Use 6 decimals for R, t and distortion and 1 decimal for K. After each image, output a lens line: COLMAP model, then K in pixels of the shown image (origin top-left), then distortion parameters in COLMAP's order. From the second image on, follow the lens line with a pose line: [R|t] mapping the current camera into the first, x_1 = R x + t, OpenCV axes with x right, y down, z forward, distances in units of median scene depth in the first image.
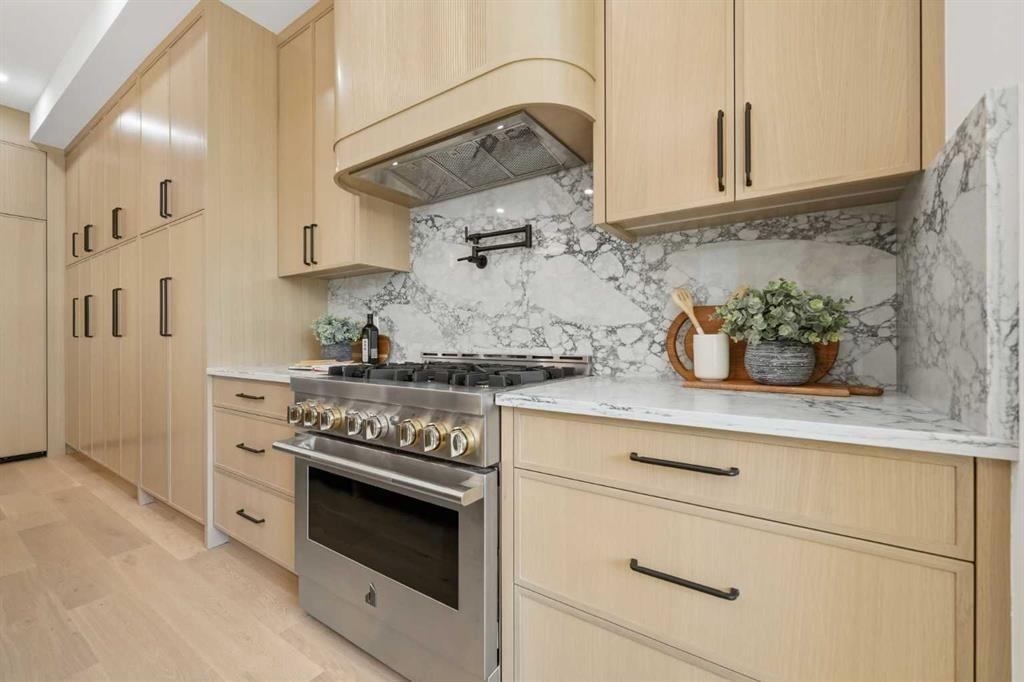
lens RADIAL K [[415.0, 0, 514.8], [0, 415.0, 337.1], [0, 0, 1]] dist [-0.001181, 0.000011]
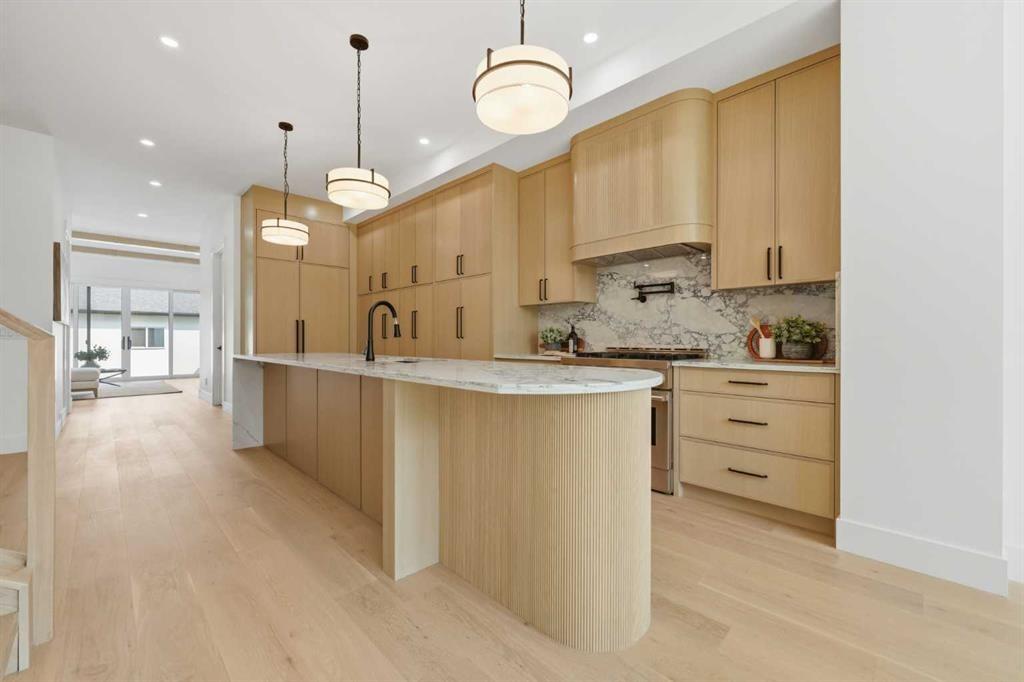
lens RADIAL K [[415.0, 0, 512.5], [0, 415.0, 338.5], [0, 0, 1]] dist [-0.001181, 0.000011]
pose [[0.978851, 0.003217, -0.204551, -0.317226], [-0.003286, 0.999995, 0.000003, -0.001092], [0.204550, 0.000670, 0.978856, -1.117930]]
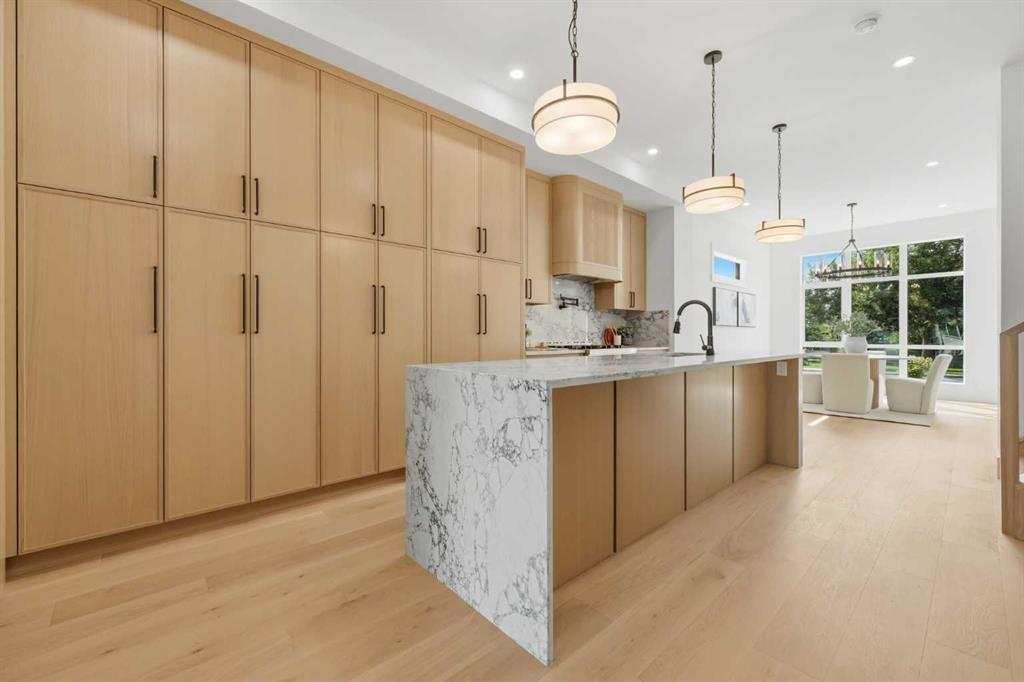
lens RADIAL K [[415.0, 0, 511.2], [0, 415.0, 339.5], [0, 0, 1]] dist [-0.001181, 0.000011]
pose [[0.248238, -0.004100, 0.968691, -3.160086], [0.002085, 0.999991, 0.003698, 0.015996], [-0.968697, 0.001101, 0.248244, 0.753391]]
